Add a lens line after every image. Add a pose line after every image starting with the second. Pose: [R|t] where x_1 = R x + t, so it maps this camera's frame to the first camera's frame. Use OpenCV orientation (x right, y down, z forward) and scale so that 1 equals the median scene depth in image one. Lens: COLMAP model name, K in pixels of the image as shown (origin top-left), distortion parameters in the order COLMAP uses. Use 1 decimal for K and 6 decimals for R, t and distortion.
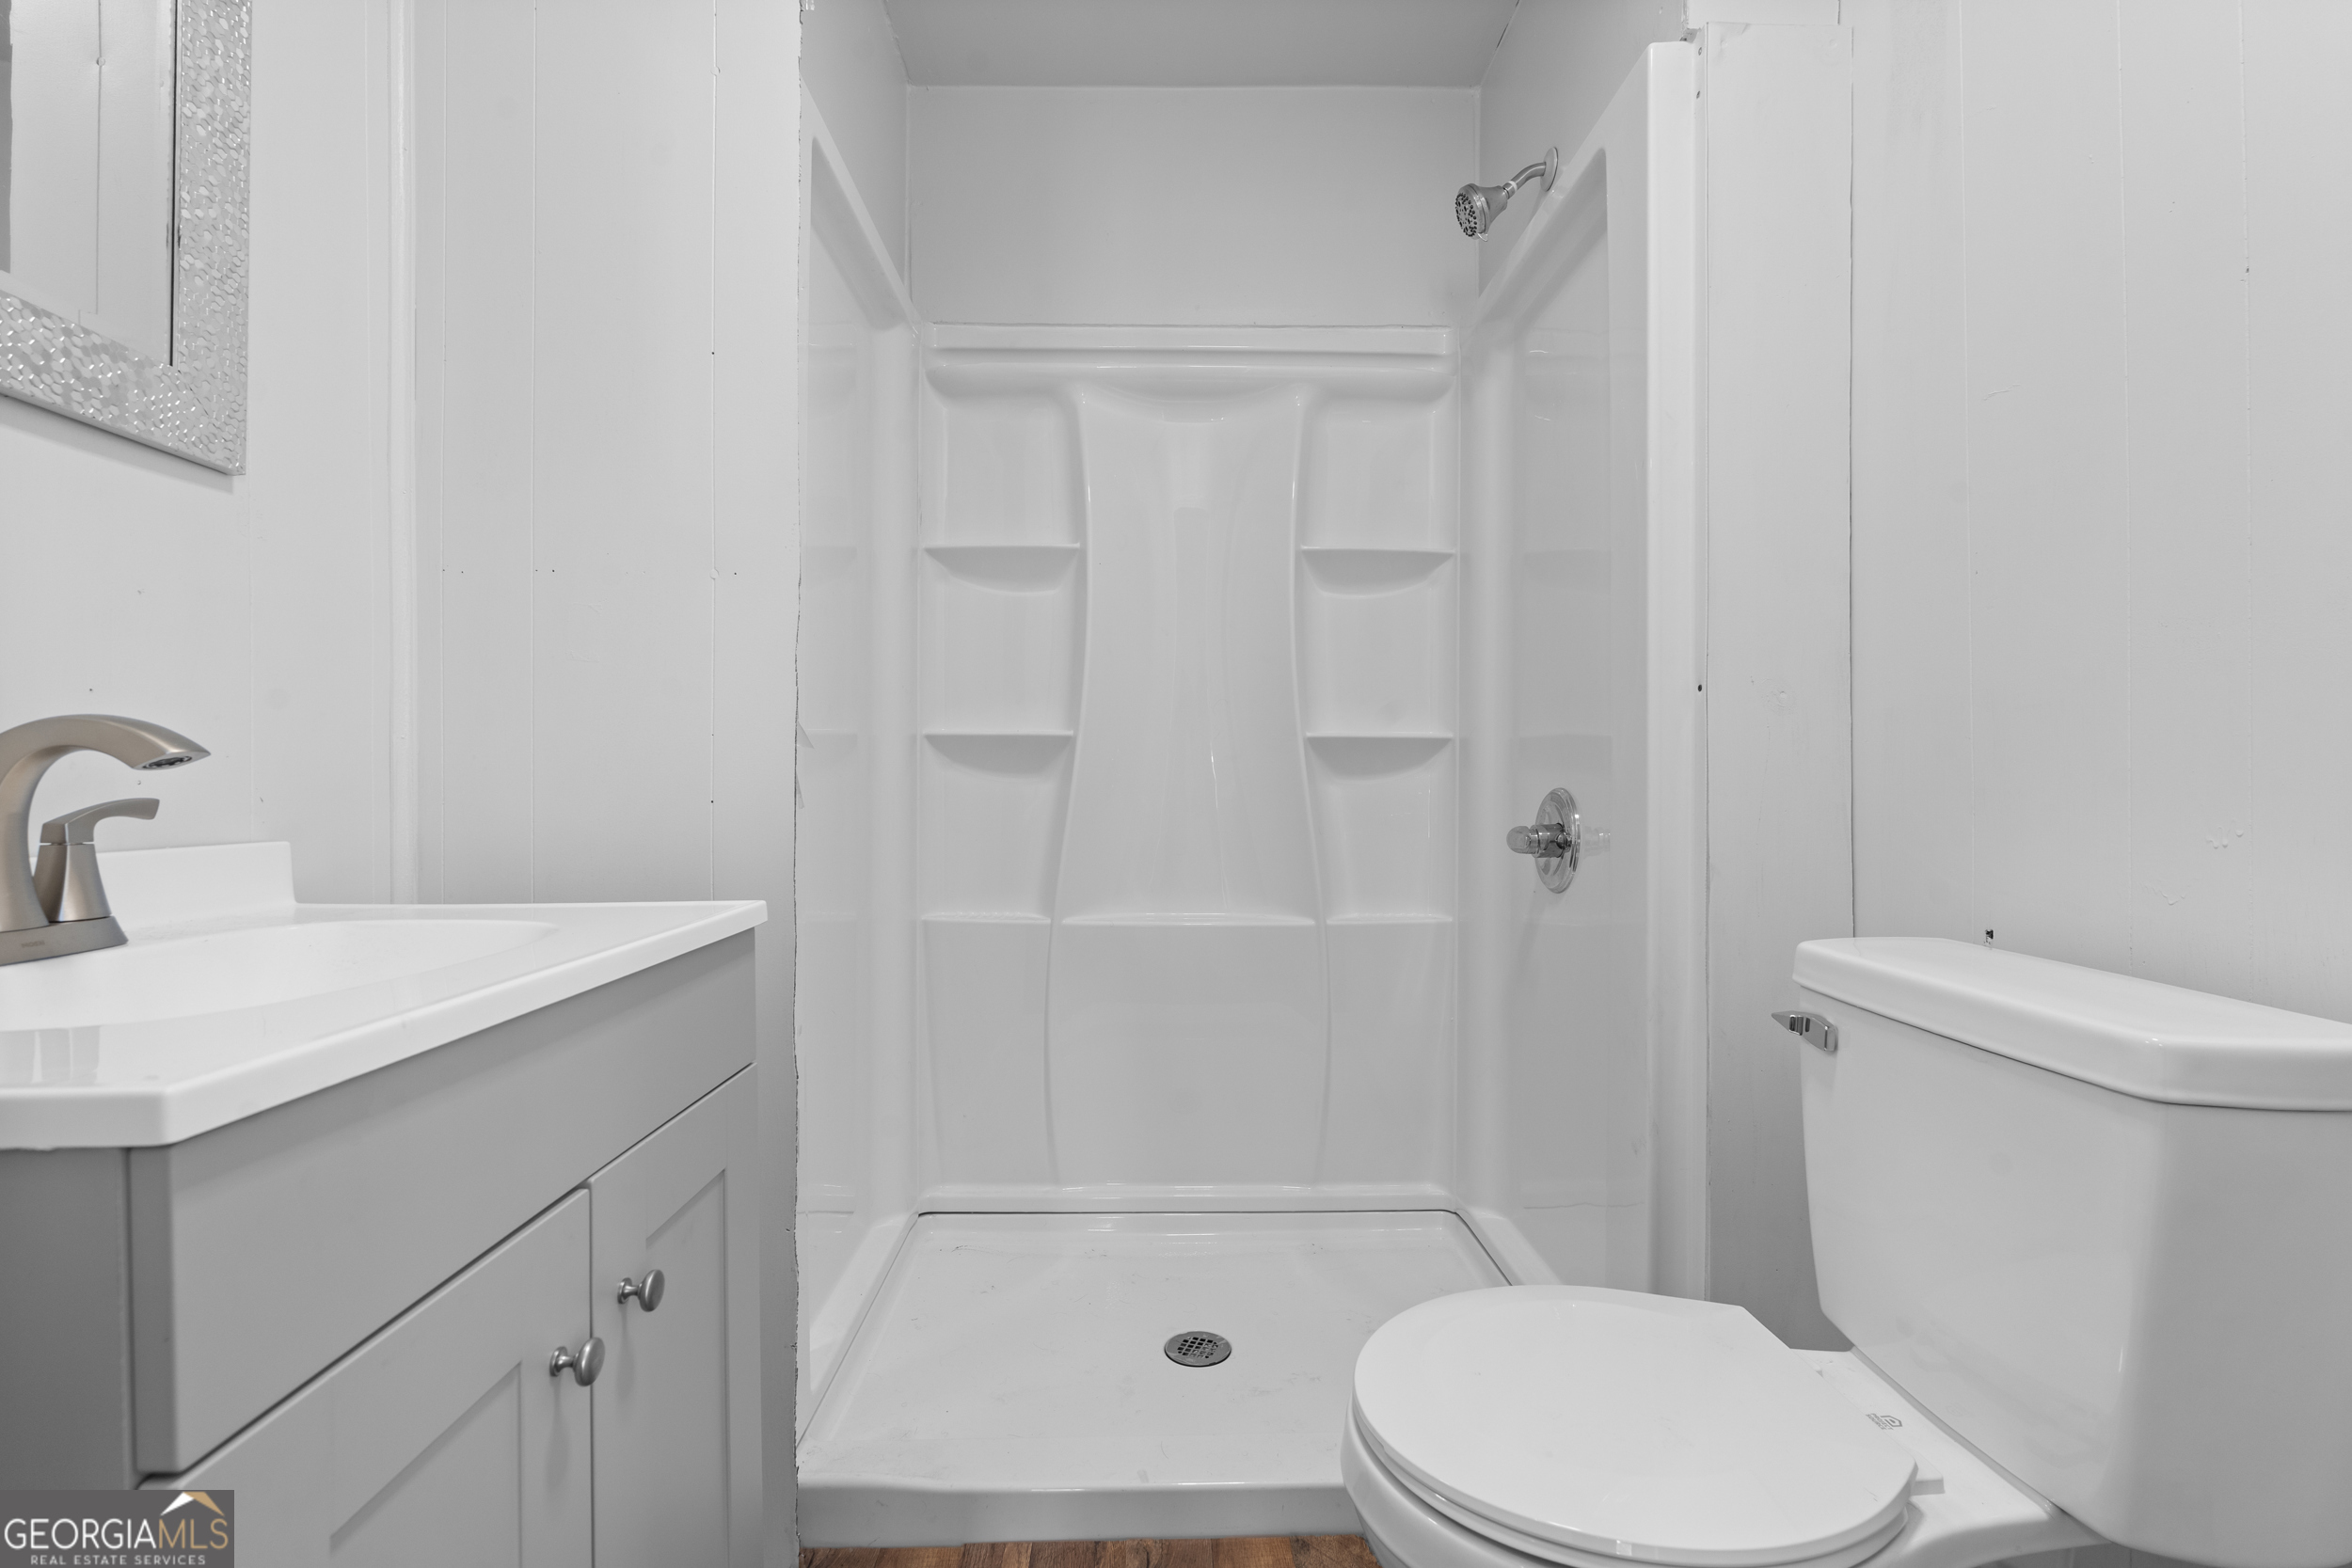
lens RADIAL K [[1055.5, 0, 1172.2], [0, 1055.5, 784.7], [0, 0, 1]] dist [-0.002344, 0.000715]
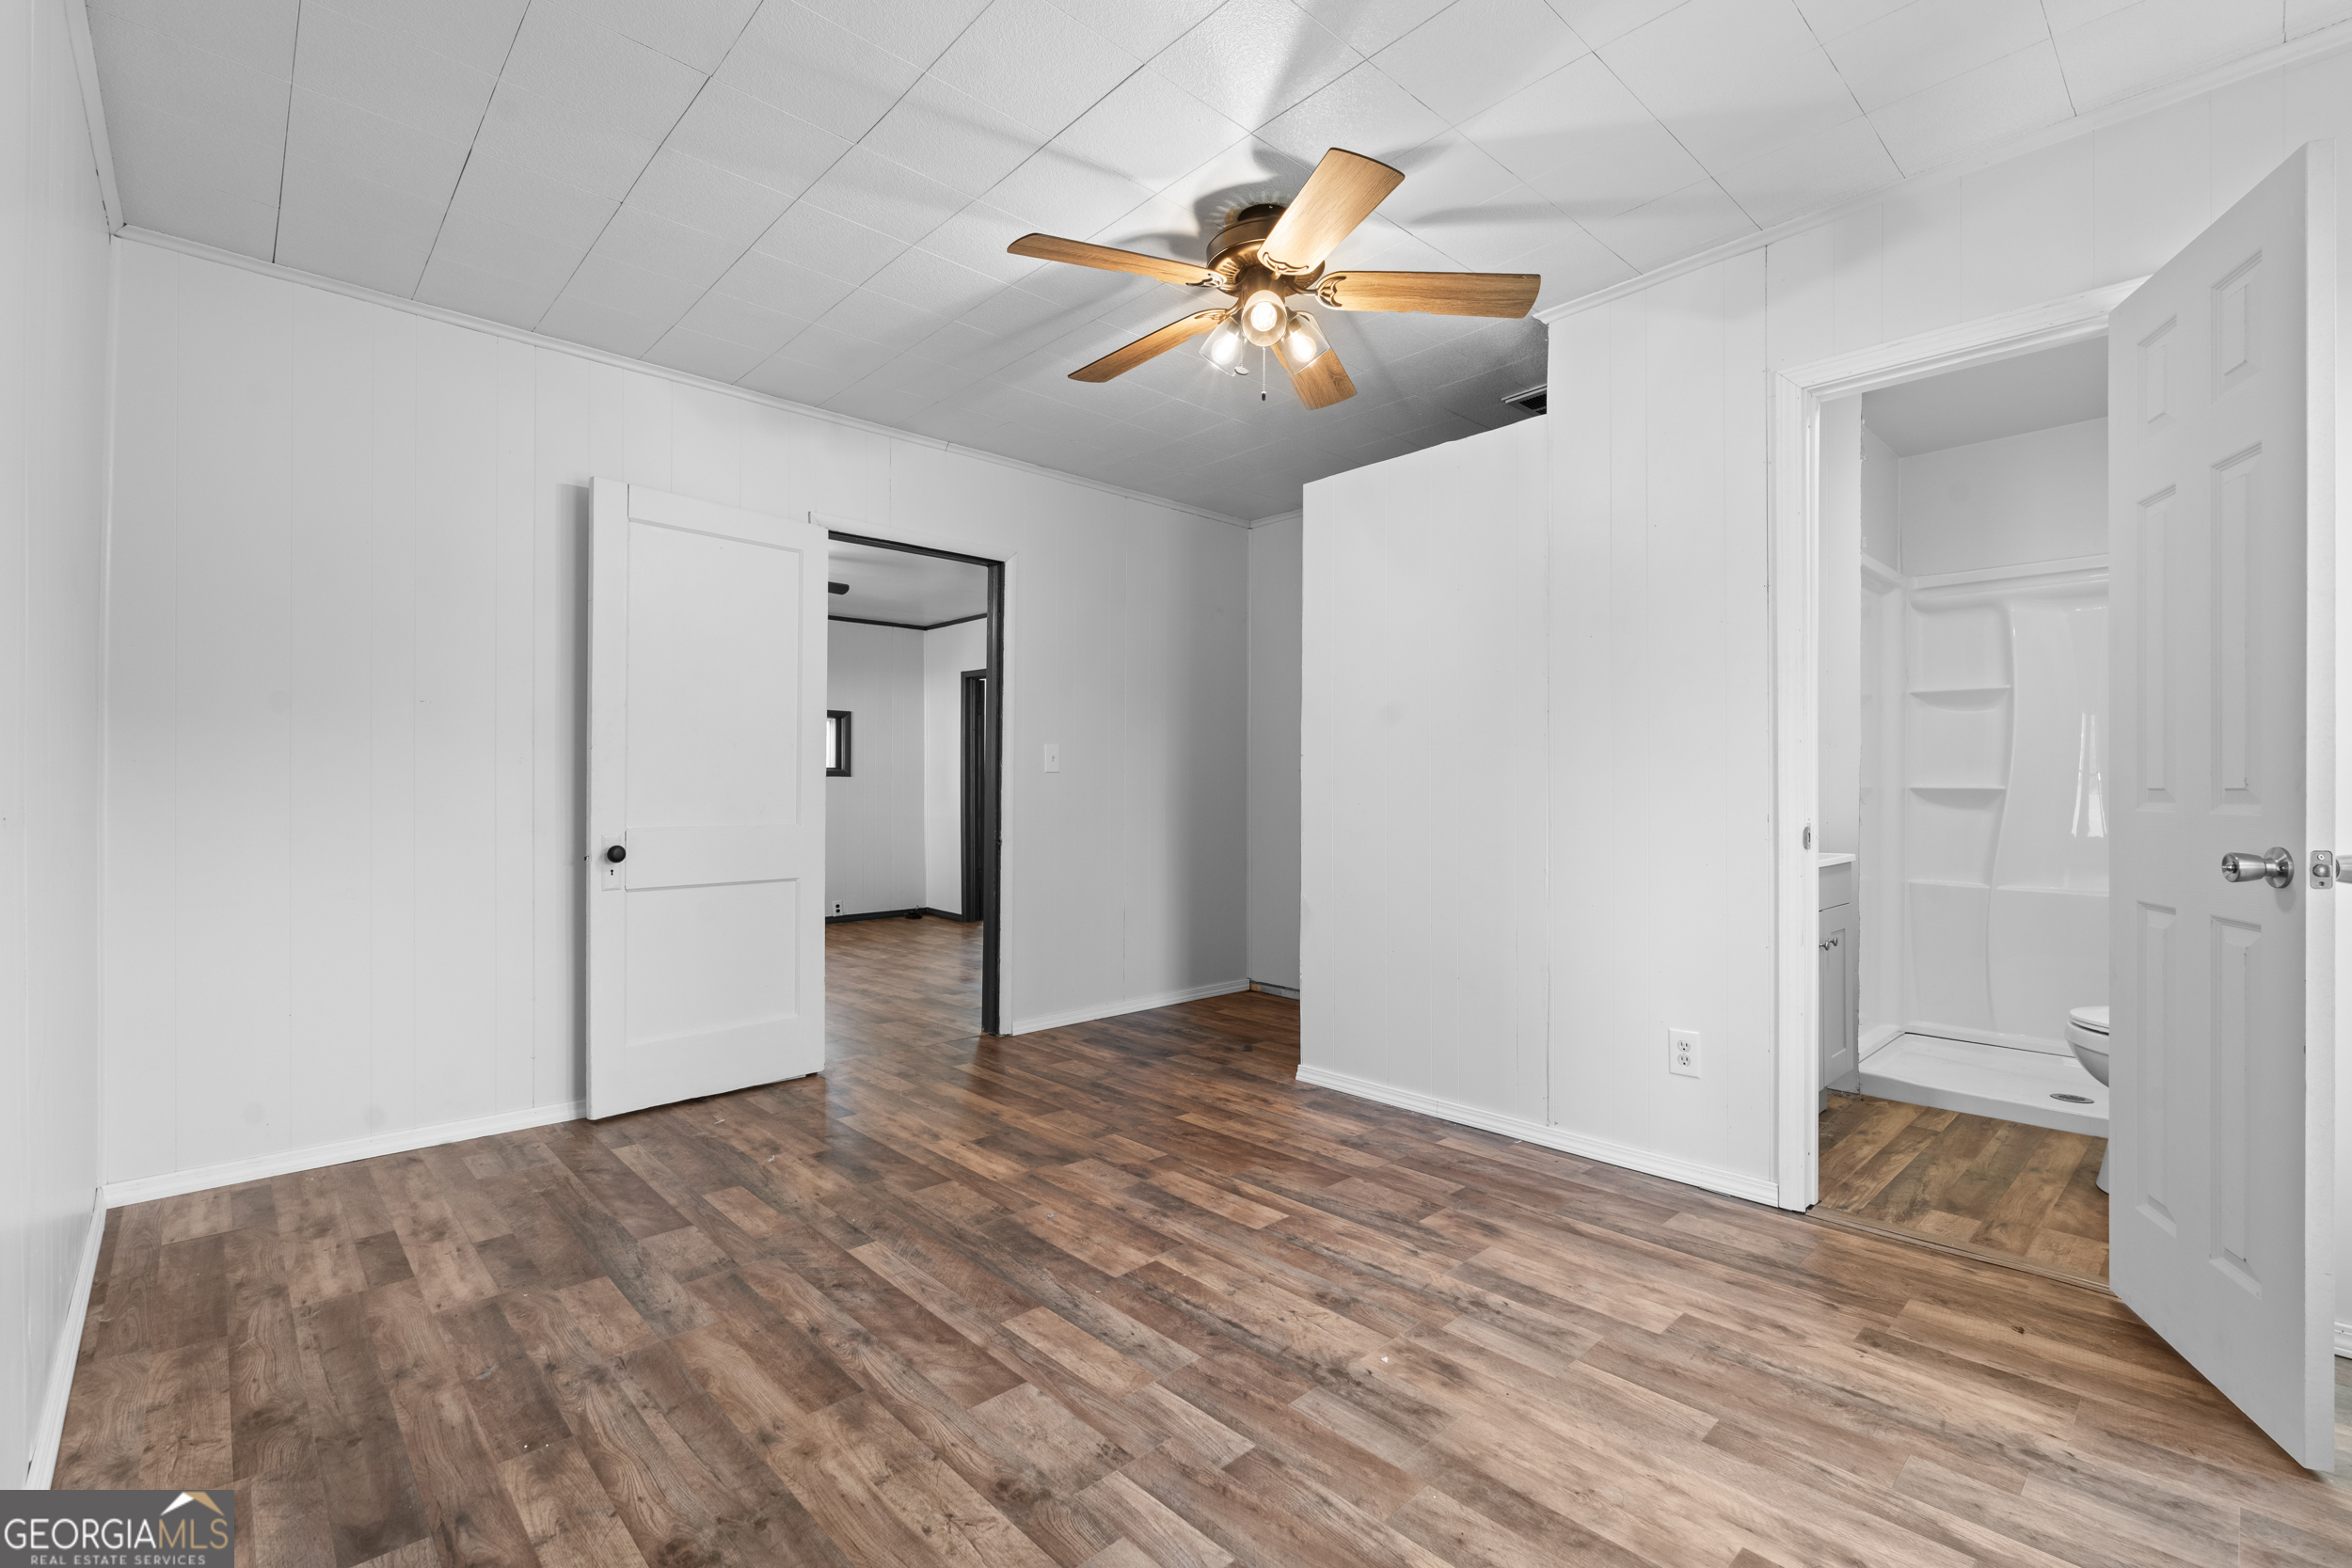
lens RADIAL K [[1055.5, 0, 1175.9], [0, 1055.5, 785.8], [0, 0, 1]] dist [-0.002344, 0.000715]
pose [[0.674728, -0.000508, -0.738066, 0.287400], [-0.008048, 0.999935, -0.008045, -0.025501], [0.738022, 0.011368, 0.674681, -1.311951]]
